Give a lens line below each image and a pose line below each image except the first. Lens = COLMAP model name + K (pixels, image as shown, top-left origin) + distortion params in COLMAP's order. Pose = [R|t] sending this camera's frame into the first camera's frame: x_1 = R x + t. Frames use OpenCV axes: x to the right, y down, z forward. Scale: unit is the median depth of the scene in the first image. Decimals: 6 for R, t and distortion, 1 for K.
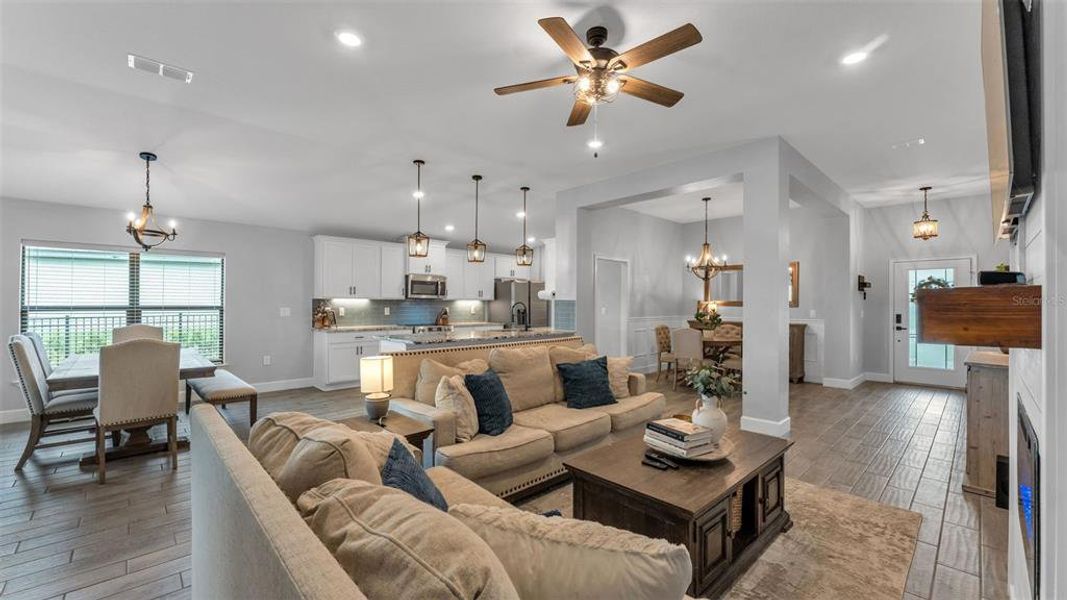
lens RADIAL K [[429.4, 0, 528.9], [0, 429.4, 303.4], [0, 0, 1]] dist [0.001711, -0.000035]
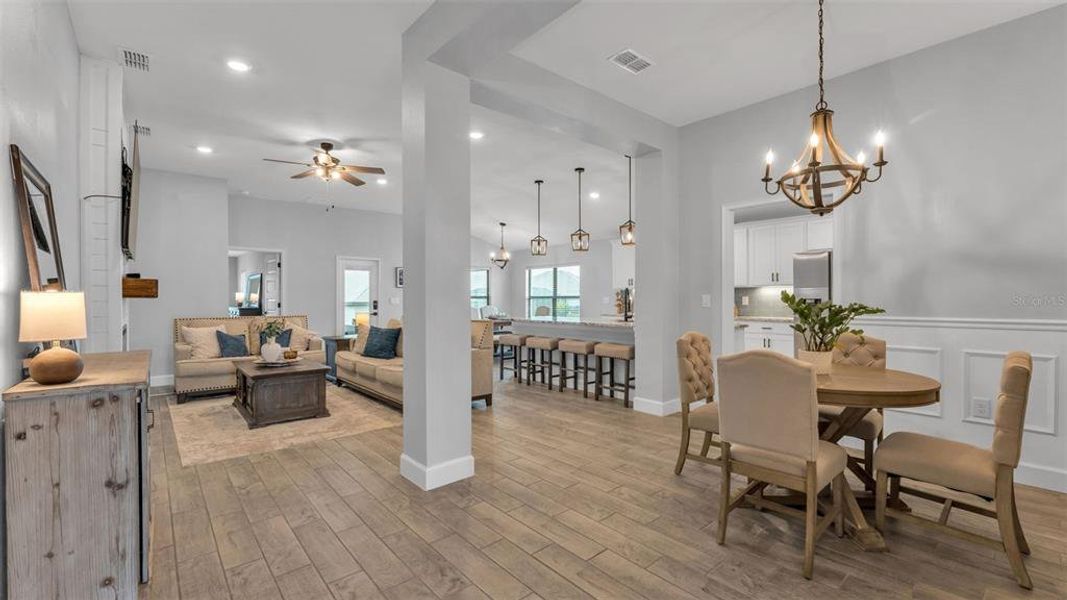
lens RADIAL K [[429.4, 0, 522.2], [0, 429.4, 299.0], [0, 0, 1]] dist [0.001711, -0.000035]
pose [[-0.033255, -0.004598, -0.999436, 0.855441], [-0.000194, 0.999989, -0.004594, 0.023690], [0.999447, 0.000041, -0.033256, 0.819718]]
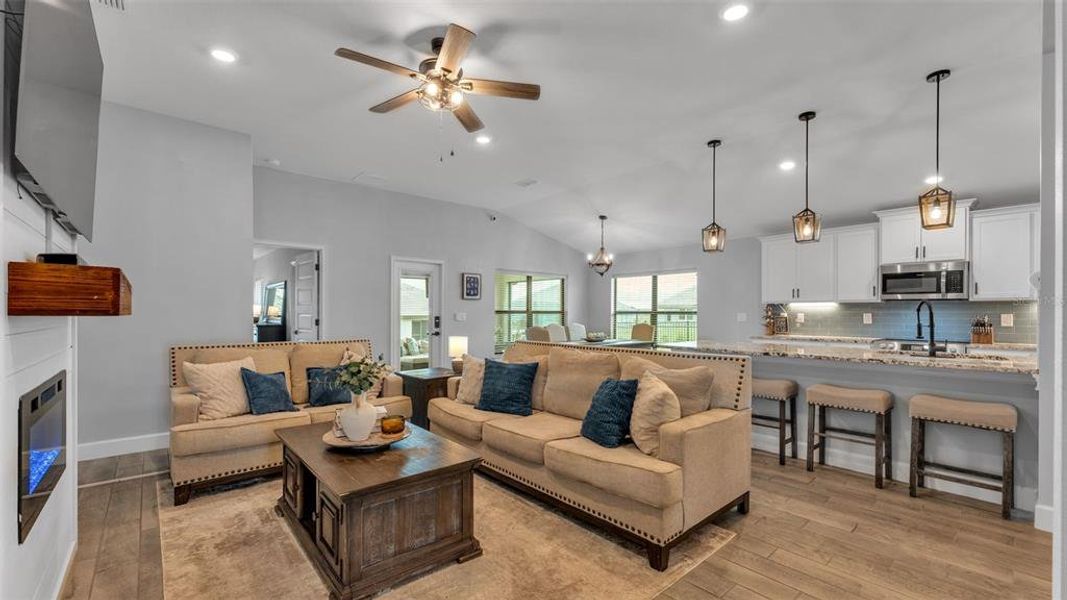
lens RADIAL K [[429.4, 0, 526.1], [0, 429.4, 313.4], [0, 0, 1]] dist [0.001711, -0.000035]
pose [[-0.027842, -0.004363, -0.999603, 0.517887], [-0.004598, 0.999980, -0.004237, 0.018518], [0.999602, 0.004478, -0.027862, 0.532622]]
